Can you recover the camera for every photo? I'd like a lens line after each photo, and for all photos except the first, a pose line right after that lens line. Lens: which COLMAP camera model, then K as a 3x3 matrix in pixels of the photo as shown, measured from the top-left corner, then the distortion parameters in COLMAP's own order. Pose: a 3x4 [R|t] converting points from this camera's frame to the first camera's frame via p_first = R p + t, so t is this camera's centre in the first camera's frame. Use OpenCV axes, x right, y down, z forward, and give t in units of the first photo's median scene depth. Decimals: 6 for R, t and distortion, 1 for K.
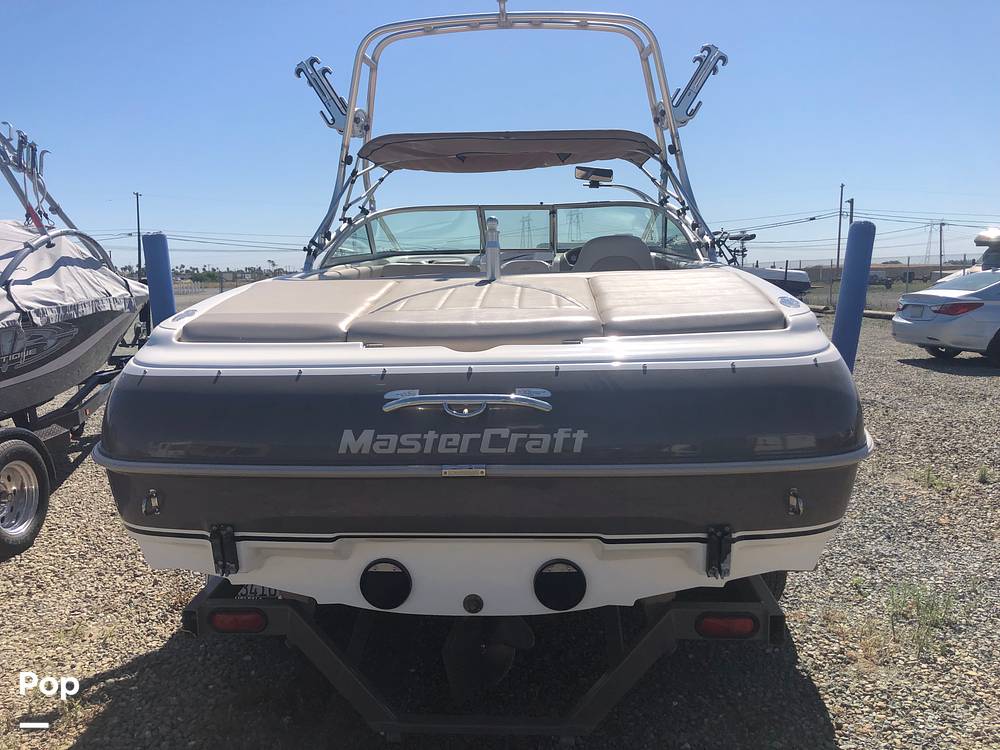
lens RADIAL K [[826.4, 0, 498.6], [0, 826.4, 378.2], [0, 0, 1]] dist [0.020623, -0.022456]
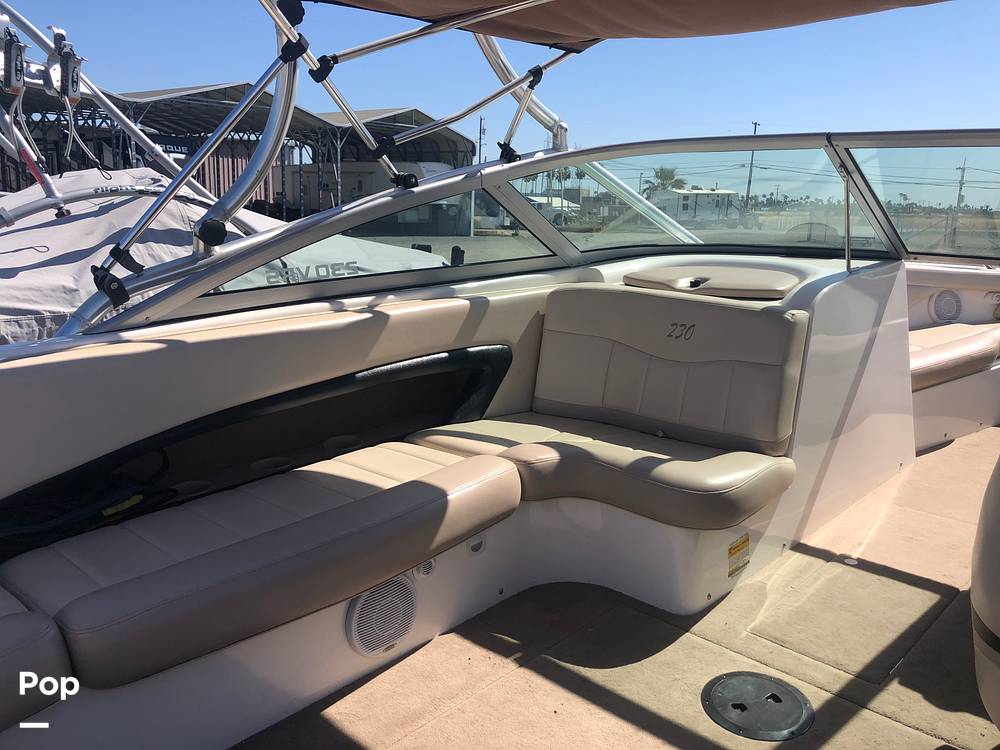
lens RADIAL K [[826.4, 0, 505.3], [0, 826.4, 366.3], [0, 0, 1]] dist [0.020623, -0.022456]
pose [[0.759178, 0.159557, -0.631023, 0.110452], [-0.116811, 0.987147, 0.109070, -0.145242], [0.640315, -0.009093, 0.768058, 0.695010]]
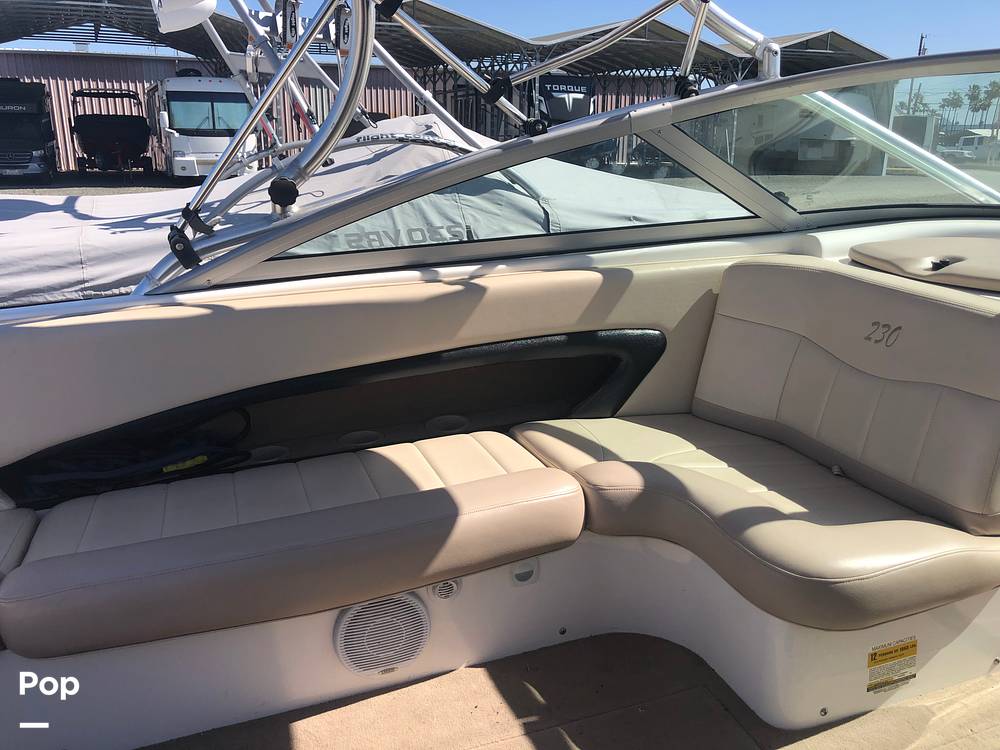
lens RADIAL K [[826.4, 0, 495.0], [0, 826.4, 373.8], [0, 0, 1]] dist [0.020623, -0.022456]
pose [[0.370648, 0.277459, -0.886362, 0.127583], [-0.127615, 0.960498, 0.247301, -0.168258], [0.919965, 0.021452, 0.391414, 0.818429]]
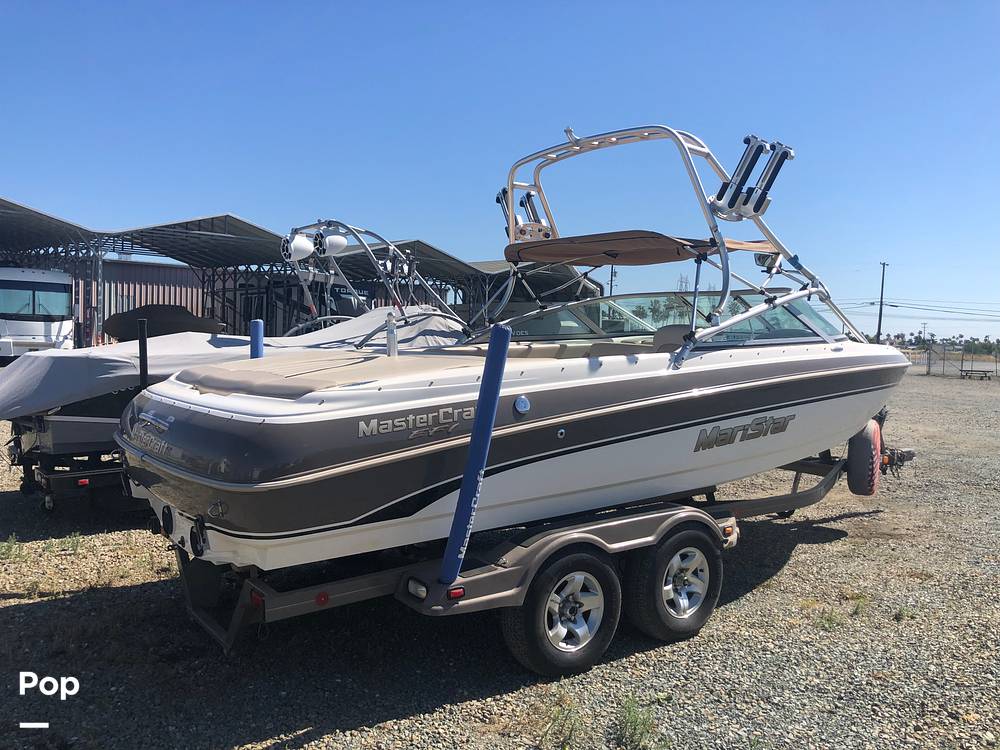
lens RADIAL K [[826.4, 0, 498.3], [0, 826.4, 382.1], [0, 0, 1]] dist [0.020623, -0.022456]
pose [[0.639414, 0.076219, -0.765076, 0.690918], [-0.133813, 0.990920, -0.013116, -0.053267], [0.757129, 0.110764, 0.643807, 0.163073]]
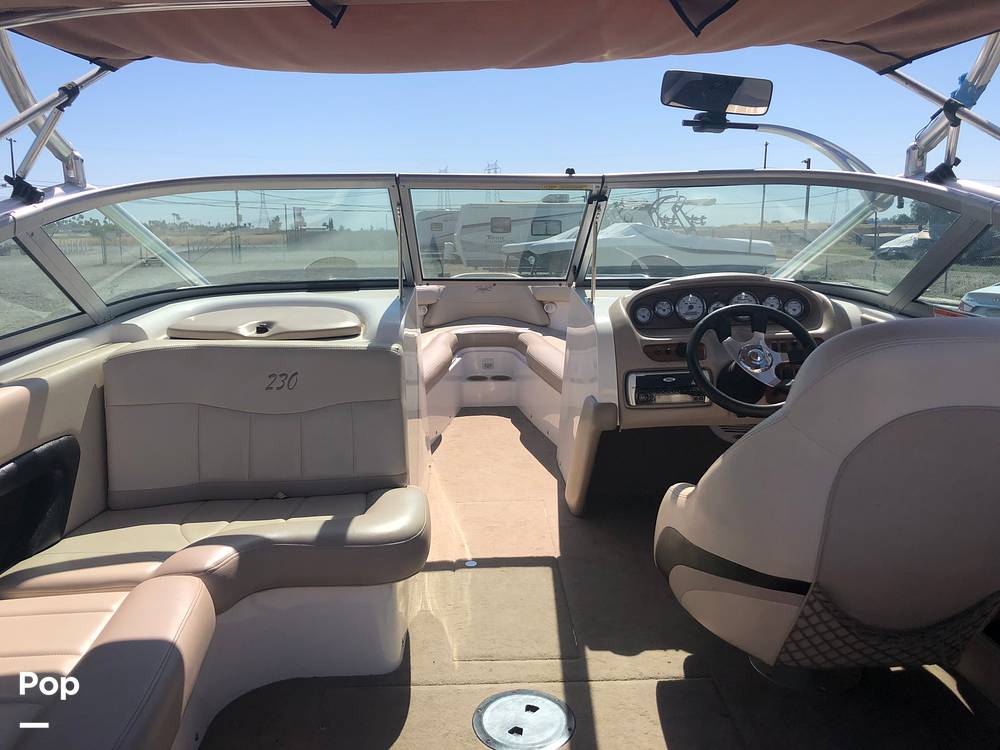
lens RADIAL K [[826.4, 0, 495.2], [0, 826.4, 369.1], [0, 0, 1]] dist [0.020623, -0.022456]
pose [[0.995515, -0.009198, 0.094159, -0.016049], [0.005198, 0.999077, 0.042647, -0.149274], [-0.094465, -0.041966, 0.994643, 0.677330]]
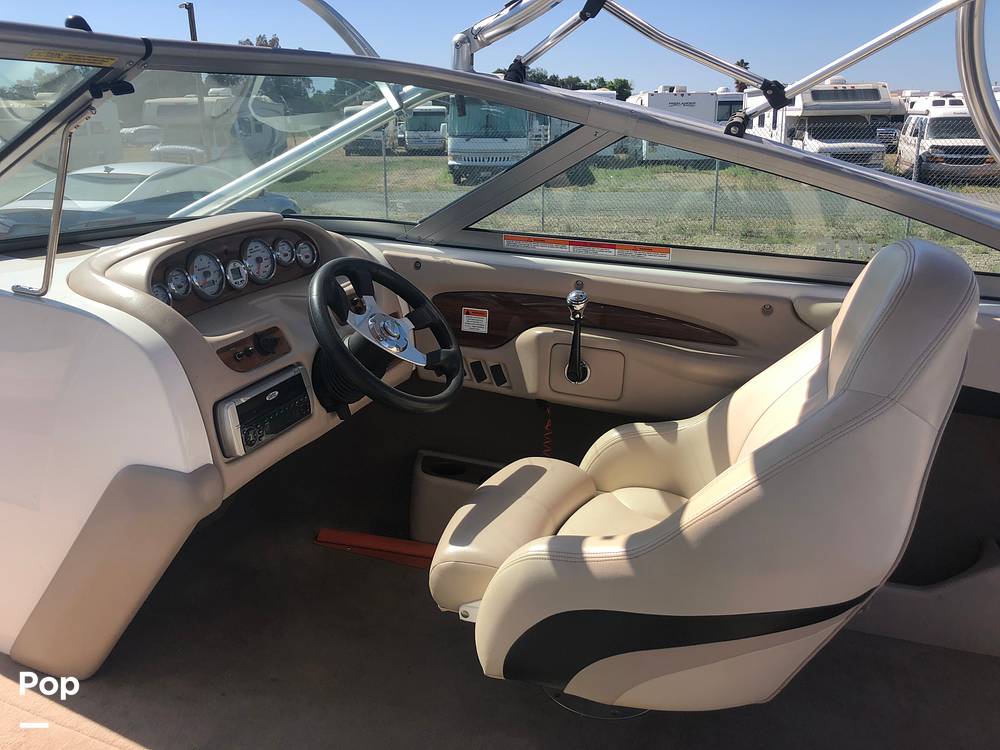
lens RADIAL K [[826.4, 0, 487.3], [0, 826.4, 374.4], [0, 0, 1]] dist [0.020623, -0.022456]
pose [[0.310553, -0.262451, 0.913606, -0.098138], [0.123605, 0.964118, 0.234945, -0.182574], [-0.942486, 0.039963, 0.331849, 0.919955]]
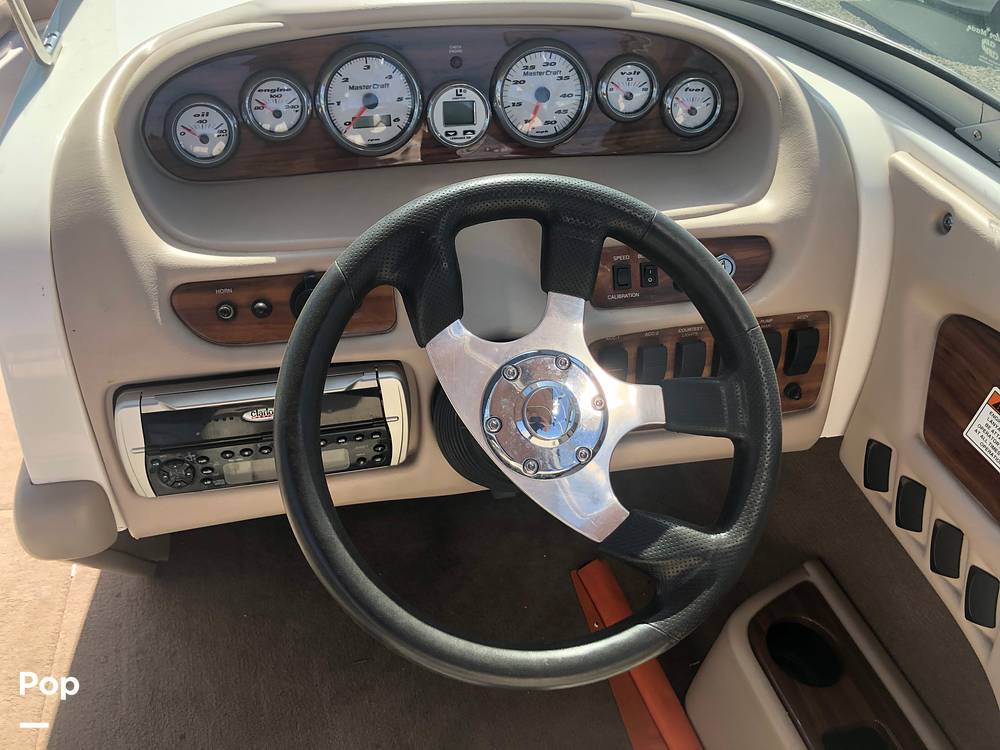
lens RADIAL K [[826.4, 0, 508.6], [0, 826.4, 368.4], [0, 0, 1]] dist [0.020623, -0.022456]
pose [[0.957800, -0.109384, 0.265808, 0.106061], [-0.037093, 0.869990, 0.491672, -0.190010], [-0.285031, -0.480783, 0.829219, 0.959600]]
